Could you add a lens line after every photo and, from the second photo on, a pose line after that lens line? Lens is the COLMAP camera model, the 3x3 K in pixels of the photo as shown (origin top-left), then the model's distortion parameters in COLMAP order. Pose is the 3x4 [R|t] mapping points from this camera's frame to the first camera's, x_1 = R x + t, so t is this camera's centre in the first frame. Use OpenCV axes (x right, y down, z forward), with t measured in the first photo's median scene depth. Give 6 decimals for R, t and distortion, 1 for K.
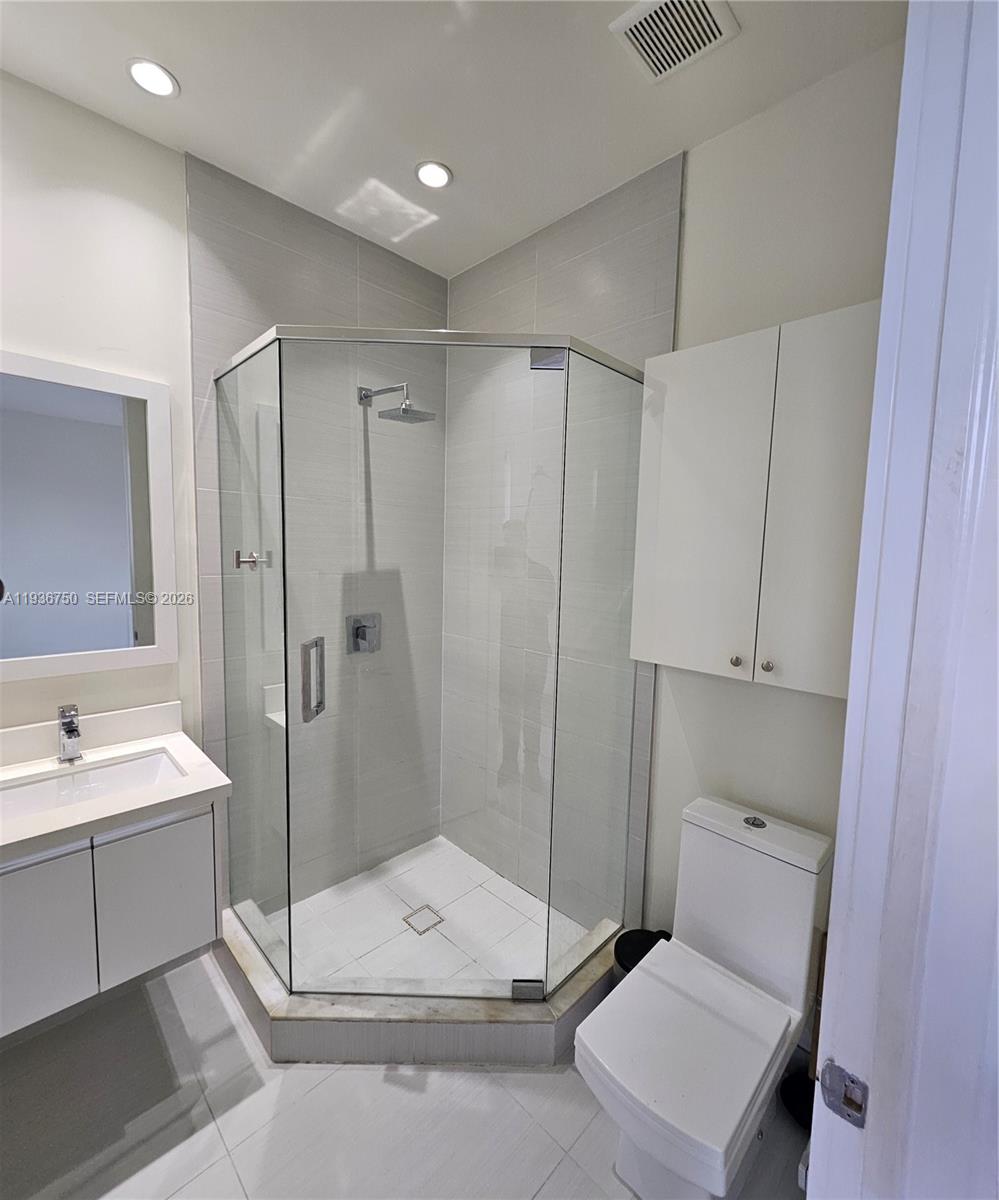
lens RADIAL K [[518.3, 0, 502.1], [0, 518.3, 601.2], [0, 0, 1]] dist [0.002134, 0.001428]
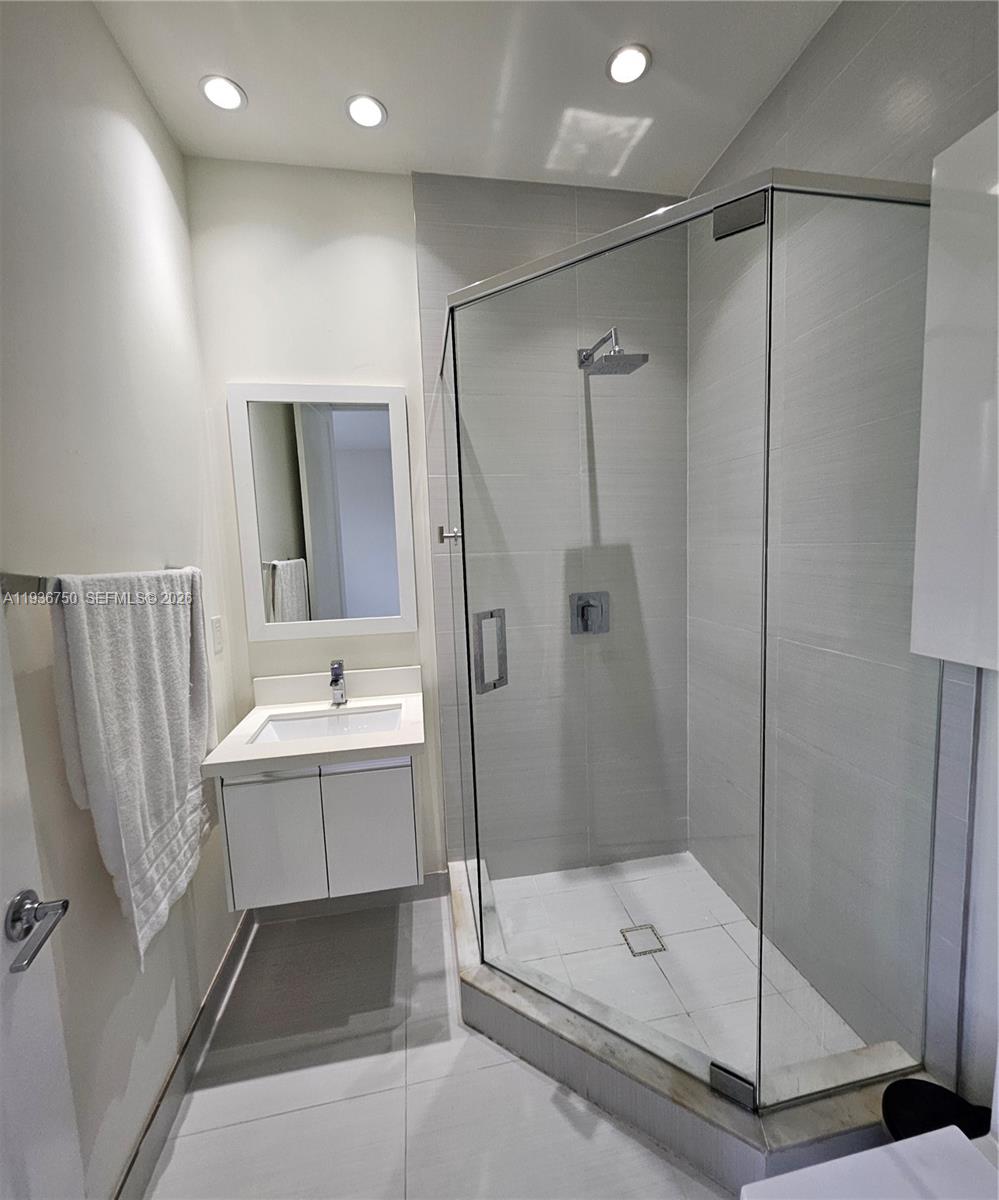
lens RADIAL K [[518.3, 0, 505.9], [0, 518.3, 597.9], [0, 0, 1]] dist [0.002134, 0.001428]
pose [[0.826343, 0.007041, -0.563123, 0.181428], [-0.003247, 0.999965, 0.007737, 0.036789], [0.563158, -0.004565, 0.826337, 0.182998]]
